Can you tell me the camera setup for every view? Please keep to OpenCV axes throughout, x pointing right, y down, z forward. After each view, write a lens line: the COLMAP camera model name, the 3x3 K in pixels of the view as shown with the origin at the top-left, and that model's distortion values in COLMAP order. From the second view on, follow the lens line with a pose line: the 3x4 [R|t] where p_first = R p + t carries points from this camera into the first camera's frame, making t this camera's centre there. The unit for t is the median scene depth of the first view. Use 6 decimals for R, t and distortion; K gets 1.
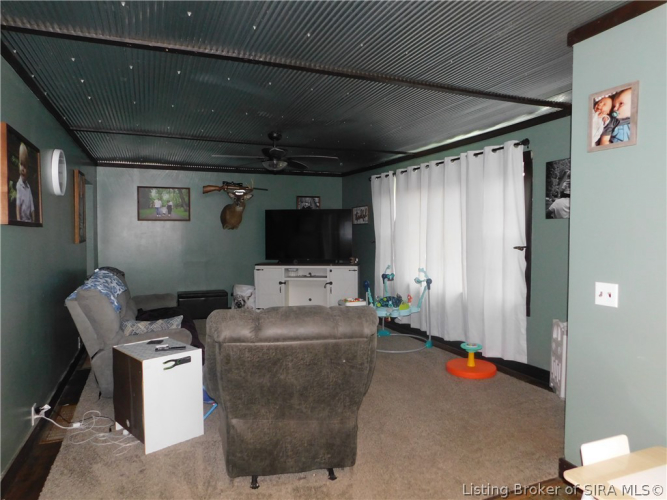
lens RADIAL K [[453.3, 0, 333.3], [0, 453.3, 250.5], [0, 0, 1]] dist [-0.011155, 0.000024]
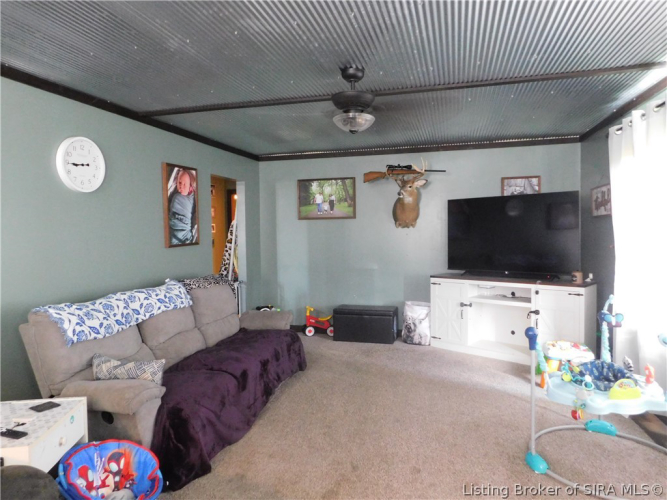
lens RADIAL K [[453.3, 0, 334.1], [0, 453.3, 247.8], [0, 0, 1]] dist [-0.011155, 0.000024]
pose [[0.802116, 0.010975, -0.597067, 0.137902], [-0.012764, 0.999918, 0.001232, -0.013262], [0.597031, 0.006633, 0.802190, 0.330618]]
